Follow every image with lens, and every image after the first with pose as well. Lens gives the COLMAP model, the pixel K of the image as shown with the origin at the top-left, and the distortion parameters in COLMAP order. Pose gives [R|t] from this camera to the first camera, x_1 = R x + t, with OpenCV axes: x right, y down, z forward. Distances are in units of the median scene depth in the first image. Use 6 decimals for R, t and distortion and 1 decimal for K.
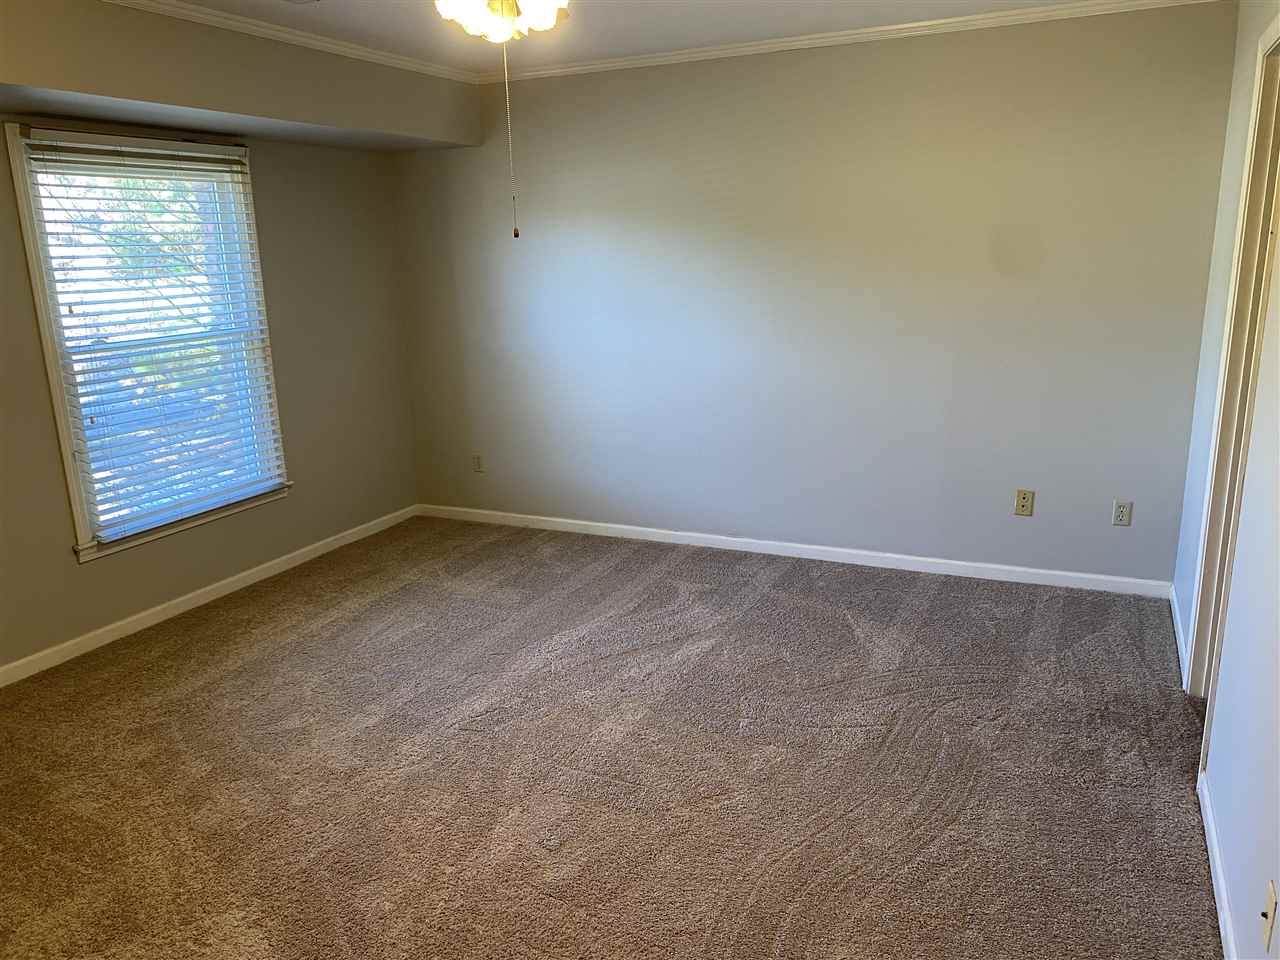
lens RADIAL K [[972.5, 0, 641.4], [0, 972.5, 461.2], [0, 0, 1]] dist [0.018803, -0.018192]
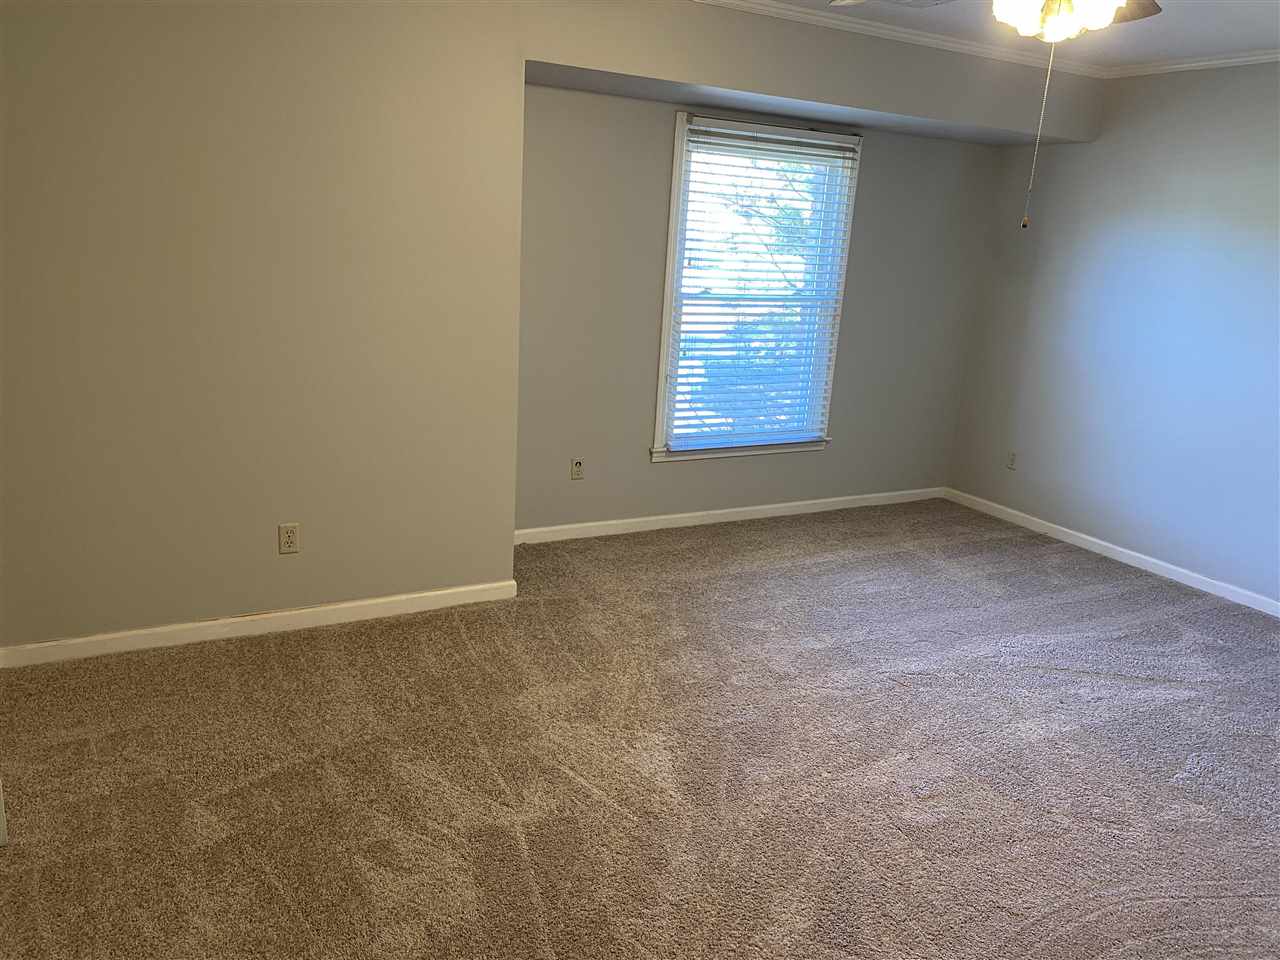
lens RADIAL K [[972.5, 0, 641.4], [0, 972.5, 461.2], [0, 0, 1]] dist [0.018803, -0.018192]
pose [[0.805064, 0.215489, -0.552663, 0.109250], [-0.211575, 0.974717, 0.071852, 0.015908], [0.554174, 0.059085, 0.830301, -0.052393]]
